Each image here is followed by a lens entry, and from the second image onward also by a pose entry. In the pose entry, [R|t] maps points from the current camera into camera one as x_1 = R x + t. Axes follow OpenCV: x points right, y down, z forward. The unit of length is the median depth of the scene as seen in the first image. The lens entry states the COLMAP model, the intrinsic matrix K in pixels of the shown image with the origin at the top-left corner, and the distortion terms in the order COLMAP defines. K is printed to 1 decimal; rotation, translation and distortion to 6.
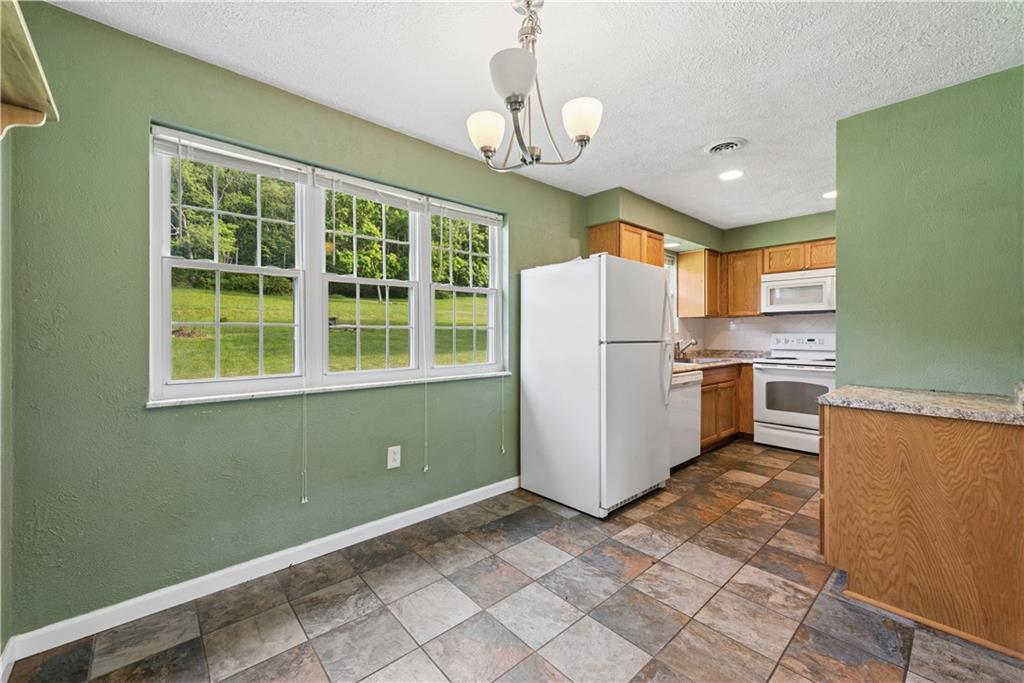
lens RADIAL K [[404.8, 0, 508.8], [0, 404.8, 333.9], [0, 0, 1]] dist [0.010773, -0.000374]
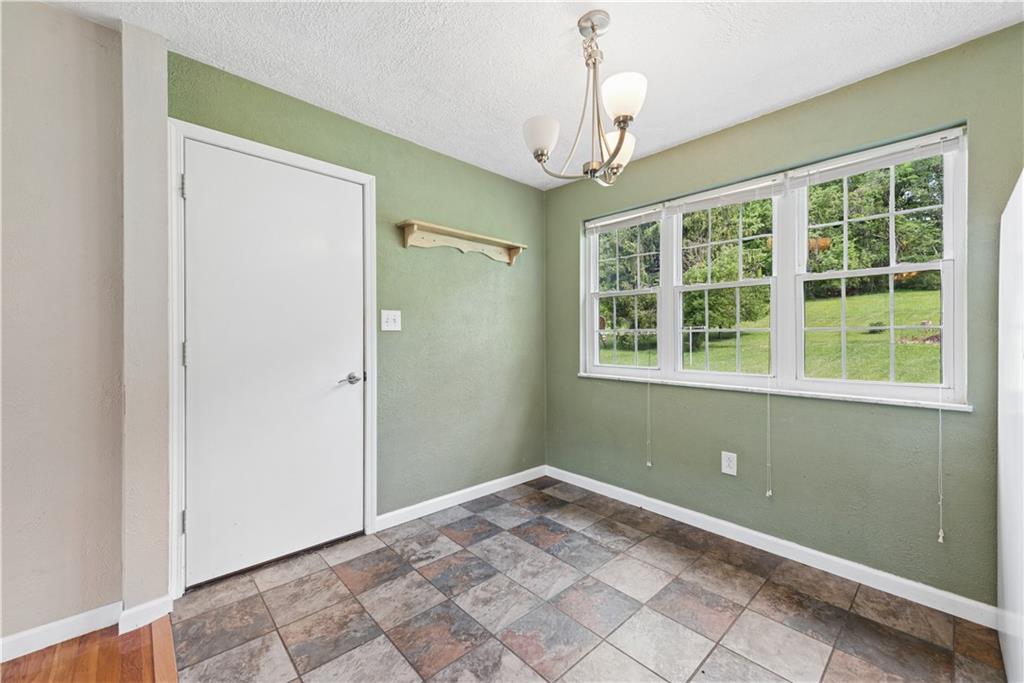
lens RADIAL K [[404.8, 0, 512.2], [0, 404.8, 341.9], [0, 0, 1]] dist [0.010773, -0.000374]
pose [[0.025189, 0.007108, -0.999657, 0.905632], [-0.006237, 0.999956, 0.006953, 0.012207], [0.999663, 0.006060, 0.025232, 0.606390]]
